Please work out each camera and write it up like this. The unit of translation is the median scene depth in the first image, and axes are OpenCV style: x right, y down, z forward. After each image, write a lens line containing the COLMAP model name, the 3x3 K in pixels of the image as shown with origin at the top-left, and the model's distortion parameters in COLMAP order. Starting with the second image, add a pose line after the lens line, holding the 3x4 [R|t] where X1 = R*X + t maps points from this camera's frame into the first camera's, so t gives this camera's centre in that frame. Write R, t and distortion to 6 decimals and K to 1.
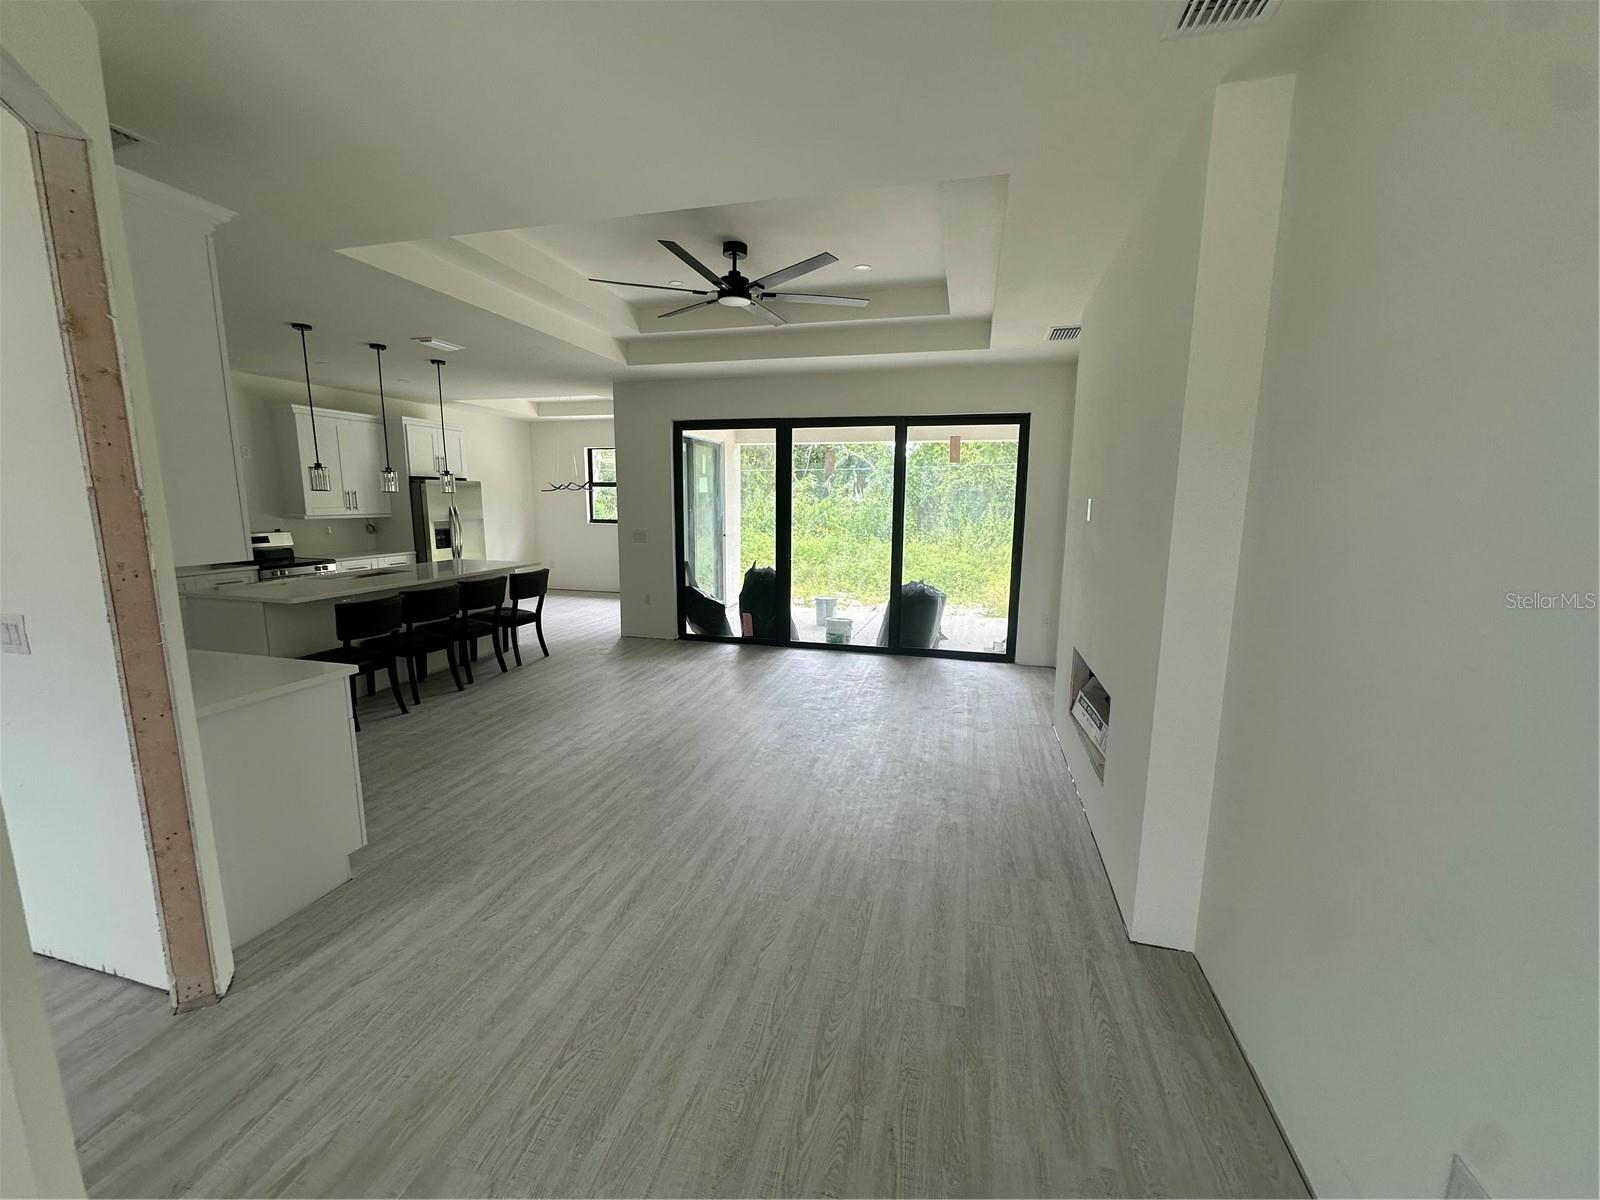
lens RADIAL K [[642.5, 0, 800.0], [0, 642.5, 600.0], [0, 0, 1]] dist [-0.002400, 0.000426]
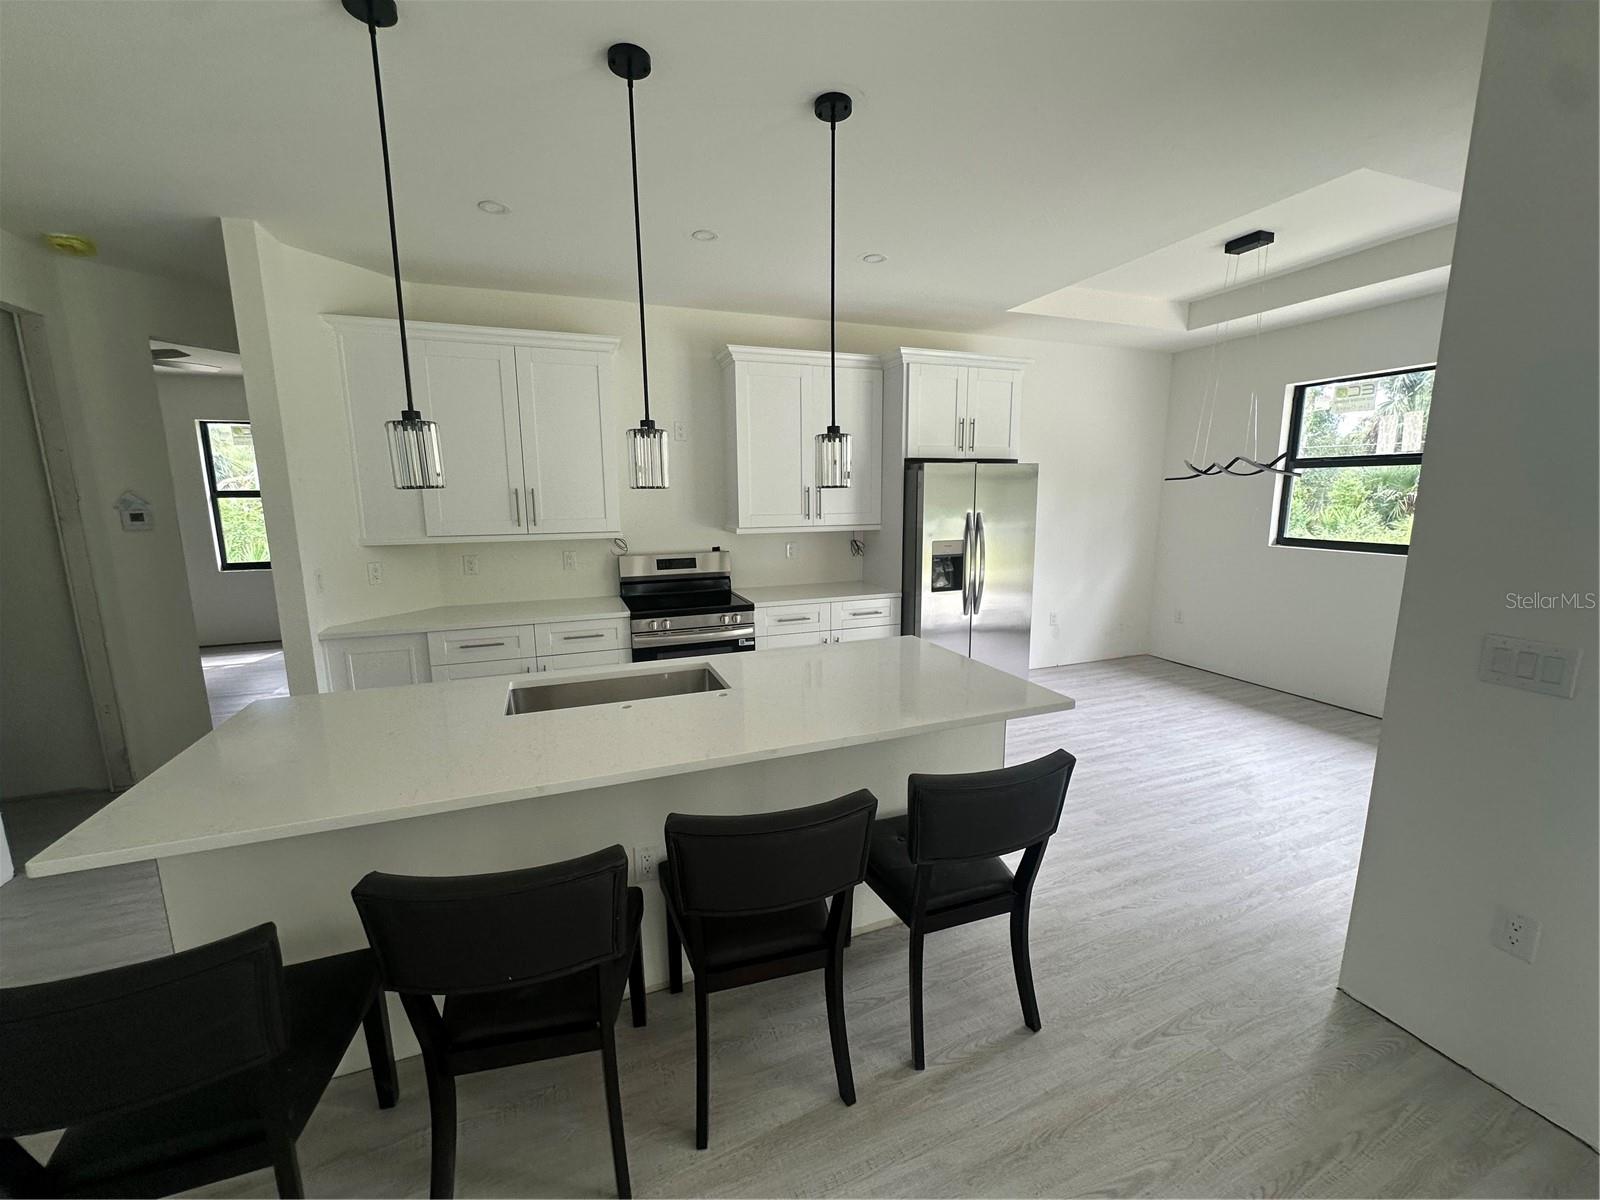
lens RADIAL K [[642.5, 0, 800.0], [0, 642.5, 600.0], [0, 0, 1]] dist [-0.002400, 0.000426]
pose [[0.584517, 0.122858, -0.802026, -0.198105], [-0.114098, 0.991094, 0.068665, -0.097361], [0.803319, 0.051373, 0.593329, 0.593693]]
